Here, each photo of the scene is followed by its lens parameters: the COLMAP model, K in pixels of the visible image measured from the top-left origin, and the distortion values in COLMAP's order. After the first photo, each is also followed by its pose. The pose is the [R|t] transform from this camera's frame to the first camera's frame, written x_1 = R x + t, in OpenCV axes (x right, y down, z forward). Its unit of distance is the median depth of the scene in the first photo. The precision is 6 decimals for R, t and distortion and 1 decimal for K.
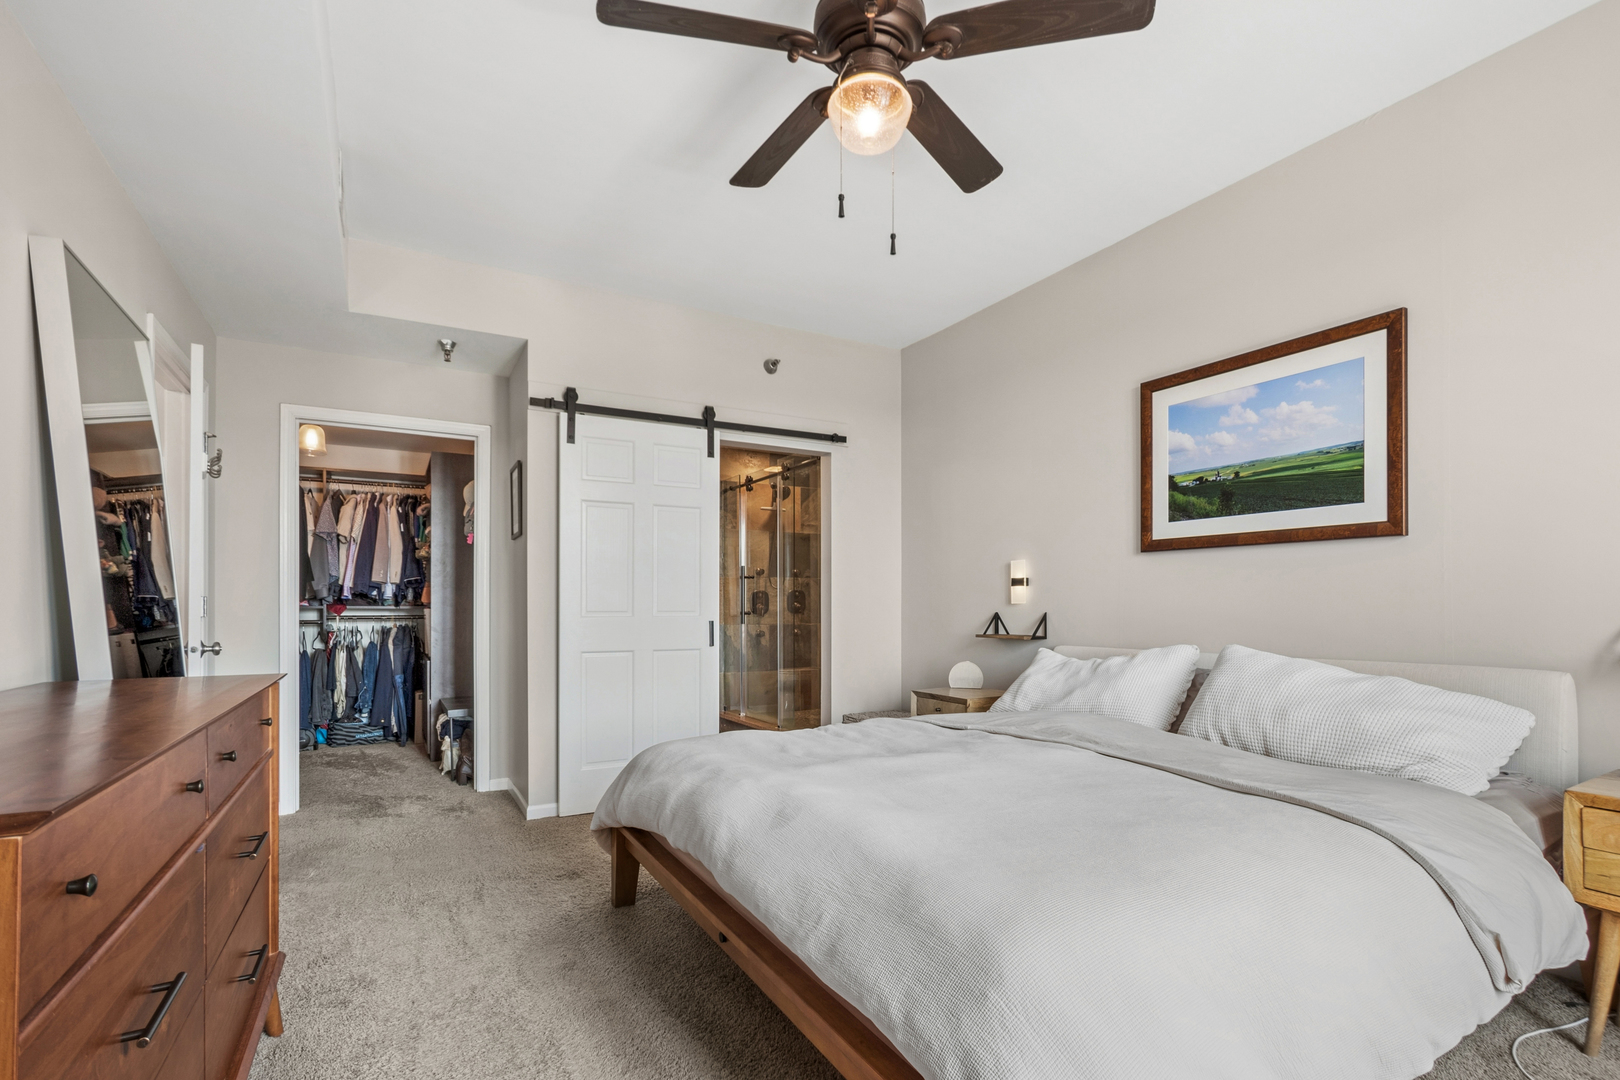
lens RADIAL K [[753.4, 0, 793.8], [0, 753.4, 585.5], [0, 0, 1]] dist [0.003290, -0.000604]
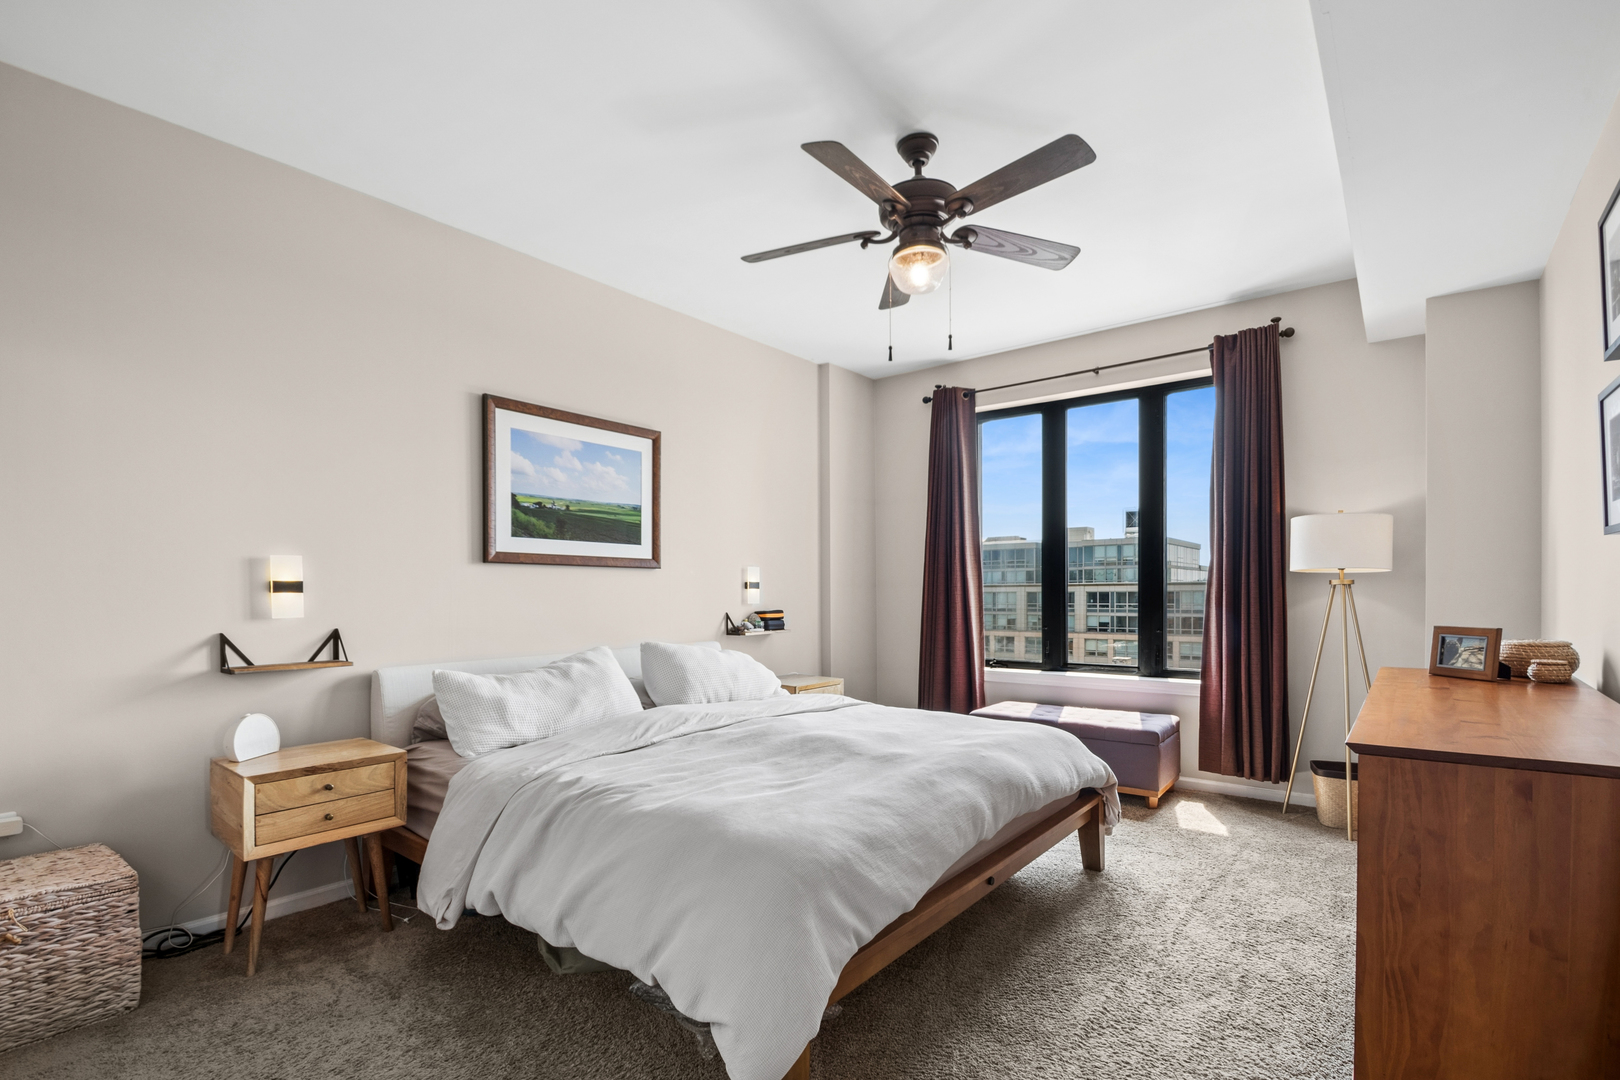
lens RADIAL K [[753.4, 0, 806.4], [0, 753.4, 602.9], [0, 0, 1]] dist [0.003290, -0.000604]
pose [[-0.373894, 0.002240, 0.927469, -0.678530], [-0.010401, 0.999924, -0.006608, 0.013256], [-0.927413, -0.012117, -0.373842, 1.052238]]
